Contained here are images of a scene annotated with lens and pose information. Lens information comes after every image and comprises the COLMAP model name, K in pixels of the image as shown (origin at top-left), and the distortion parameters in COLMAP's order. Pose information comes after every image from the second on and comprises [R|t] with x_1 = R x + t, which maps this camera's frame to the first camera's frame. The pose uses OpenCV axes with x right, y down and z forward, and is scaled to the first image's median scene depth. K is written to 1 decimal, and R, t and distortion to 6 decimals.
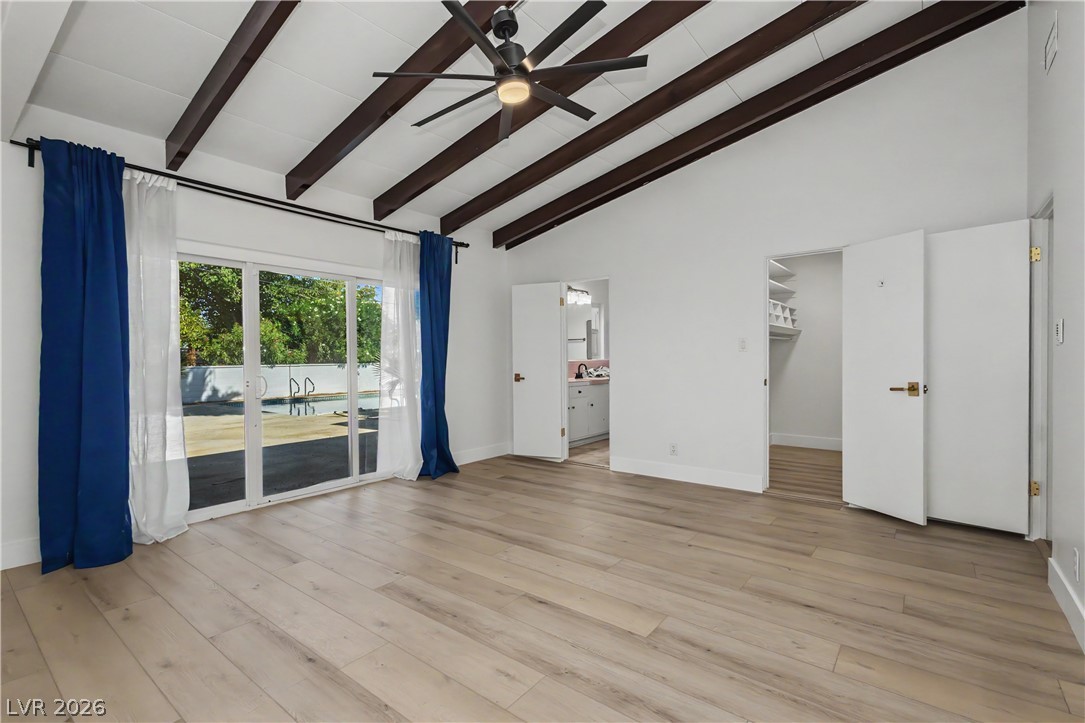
lens RADIAL K [[497.1, 0, 541.1], [0, 497.1, 360.2], [0, 0, 1]] dist [0.001797, -0.001665]
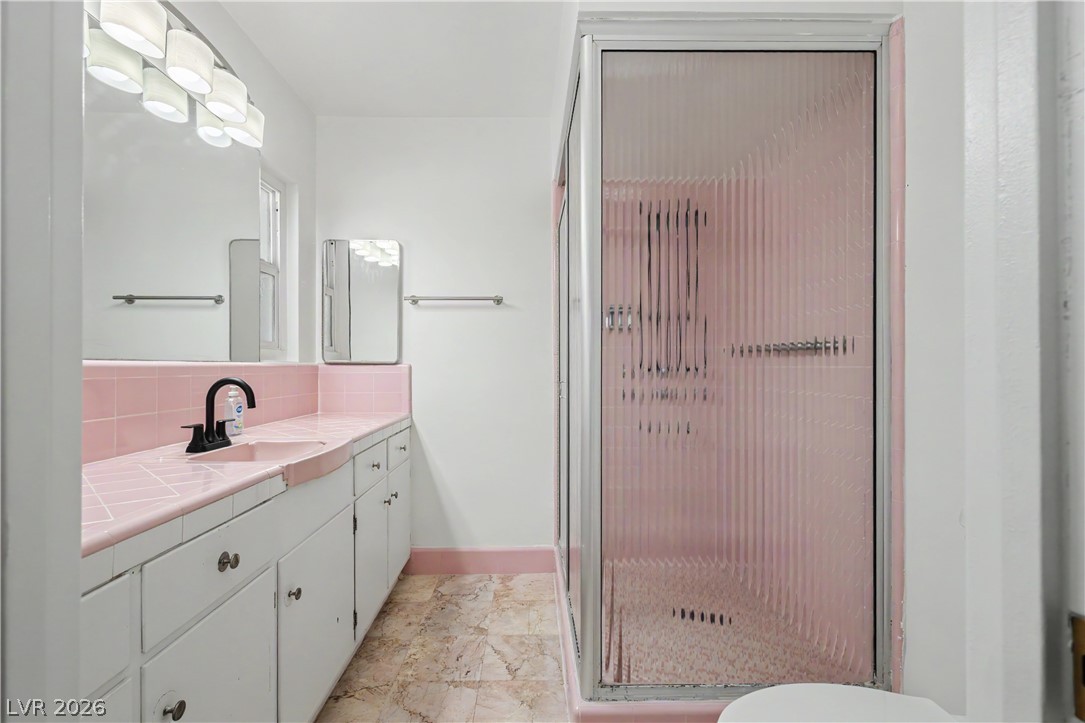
lens RADIAL K [[497.1, 0, 538.3], [0, 497.1, 364.7], [0, 0, 1]] dist [0.001797, -0.001665]
pose [[0.766360, 0.007749, 0.642364, 0.089202], [-0.001086, 0.999941, -0.010767, 0.005905], [-0.642410, 0.007554, 0.766324, 1.411692]]
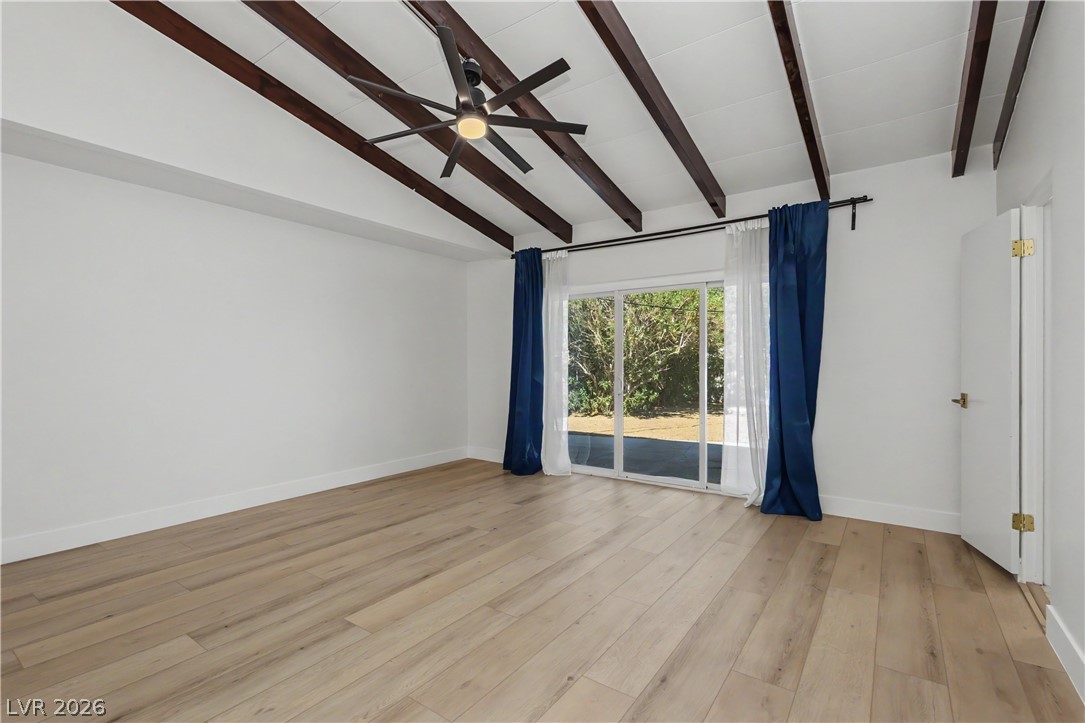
lens RADIAL K [[497.1, 0, 544.7], [0, 497.1, 363.4], [0, 0, 1]] dist [0.001797, -0.001665]
pose [[0.048024, 0.003626, -0.998840, 0.749995], [-0.004380, 0.999985, 0.003420, -0.008880], [0.998837, 0.004211, 0.048039, 0.781481]]
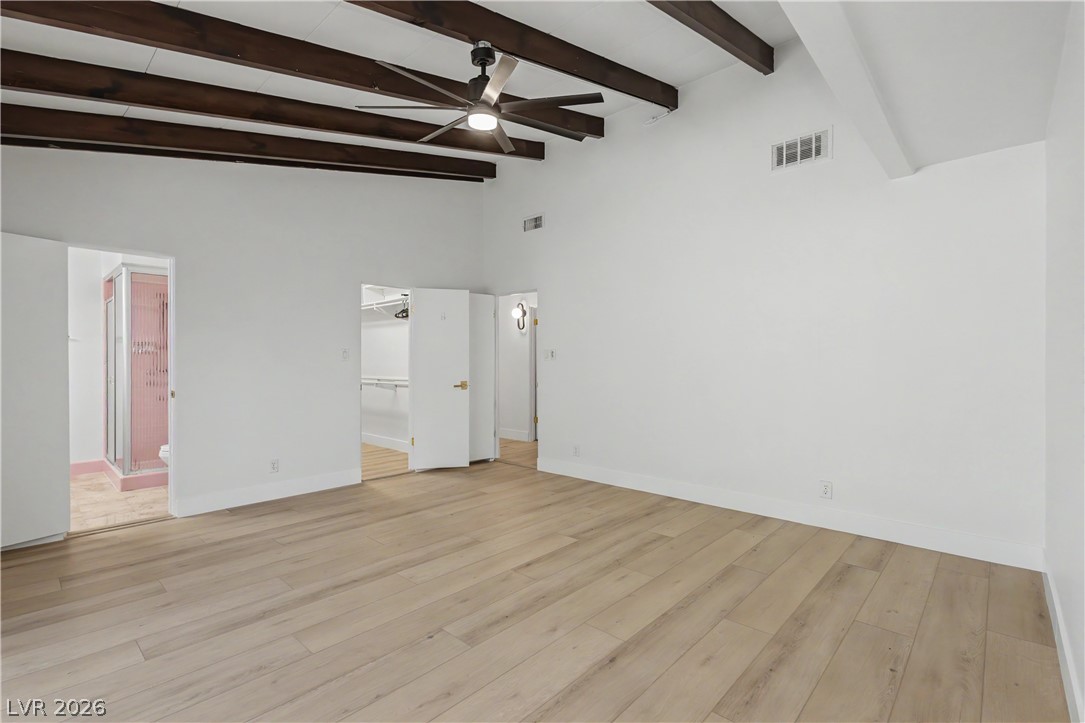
lens RADIAL K [[497.1, 0, 545.1], [0, 497.1, 369.4], [0, 0, 1]] dist [0.001797, -0.001665]
pose [[0.073543, -0.007131, 0.997267, -0.782708], [0.007187, 0.999952, 0.006621, -0.002542], [-0.997266, 0.006680, 0.073591, 0.555063]]
